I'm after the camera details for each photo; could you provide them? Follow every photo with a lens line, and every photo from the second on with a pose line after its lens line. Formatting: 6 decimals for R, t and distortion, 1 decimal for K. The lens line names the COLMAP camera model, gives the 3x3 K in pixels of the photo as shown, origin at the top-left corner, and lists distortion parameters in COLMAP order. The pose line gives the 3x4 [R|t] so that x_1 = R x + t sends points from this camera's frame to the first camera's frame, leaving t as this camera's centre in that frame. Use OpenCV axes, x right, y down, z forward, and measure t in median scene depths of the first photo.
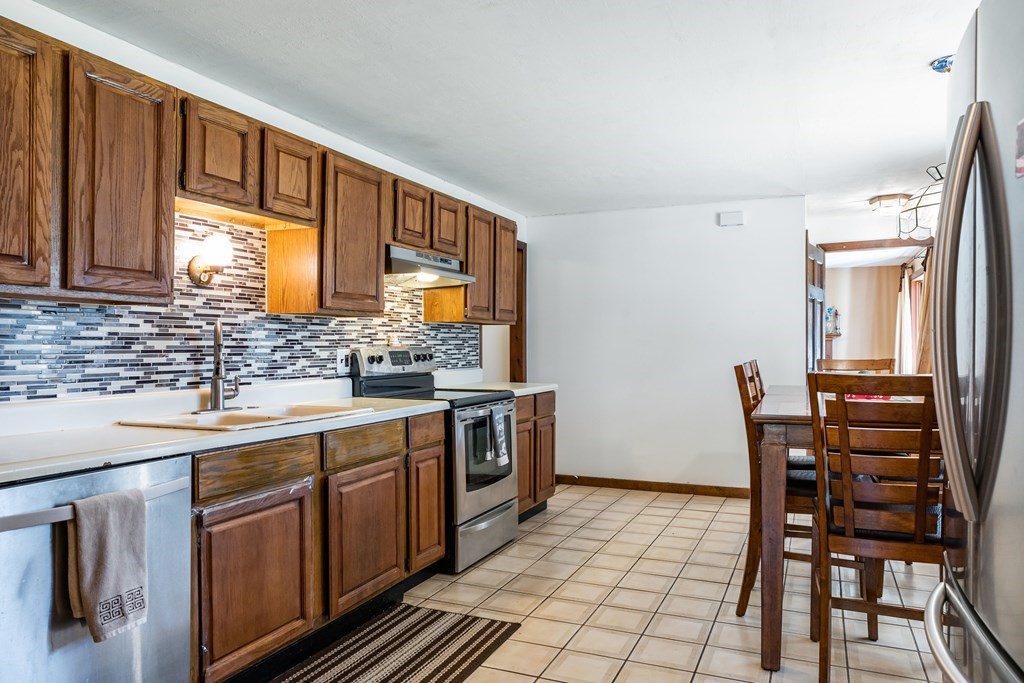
lens RADIAL K [[718.3, 0, 517.7], [0, 718.3, 347.6], [0, 0, 1]] dist [-0.007959, -0.001637]
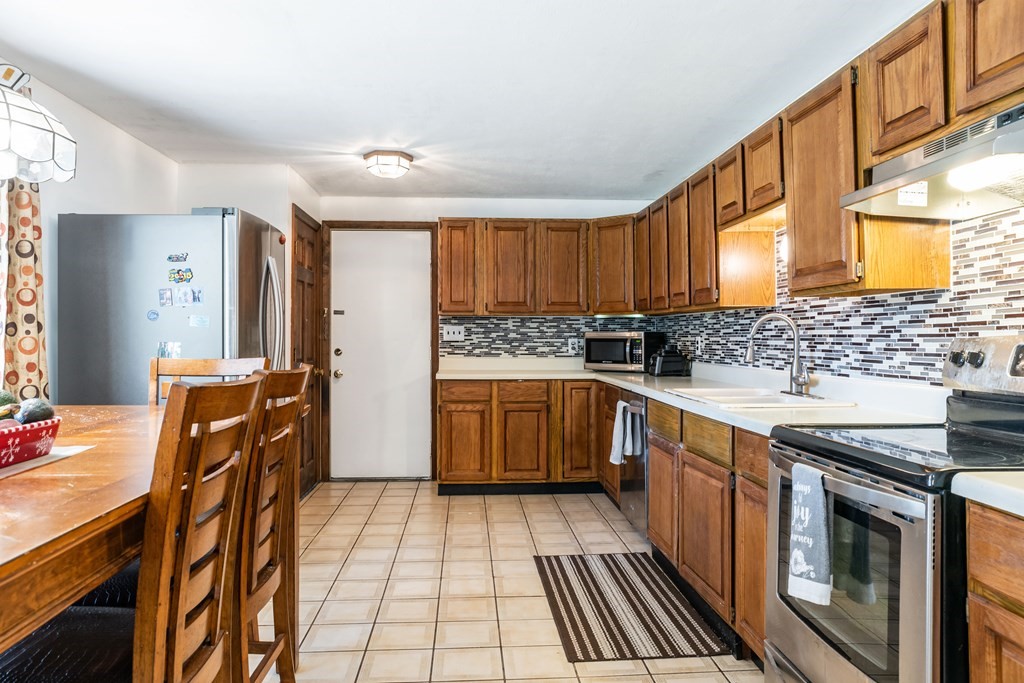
lens RADIAL K [[700.9, 0, 512.7], [0, 700.9, 332.5], [0, 0, 1]] dist [-0.003689, 0.000949]
pose [[-0.889946, 0.006276, -0.456023, 0.404403], [0.008943, 0.999953, -0.003691, -0.005494], [0.455978, -0.007363, -0.889960, 1.561968]]
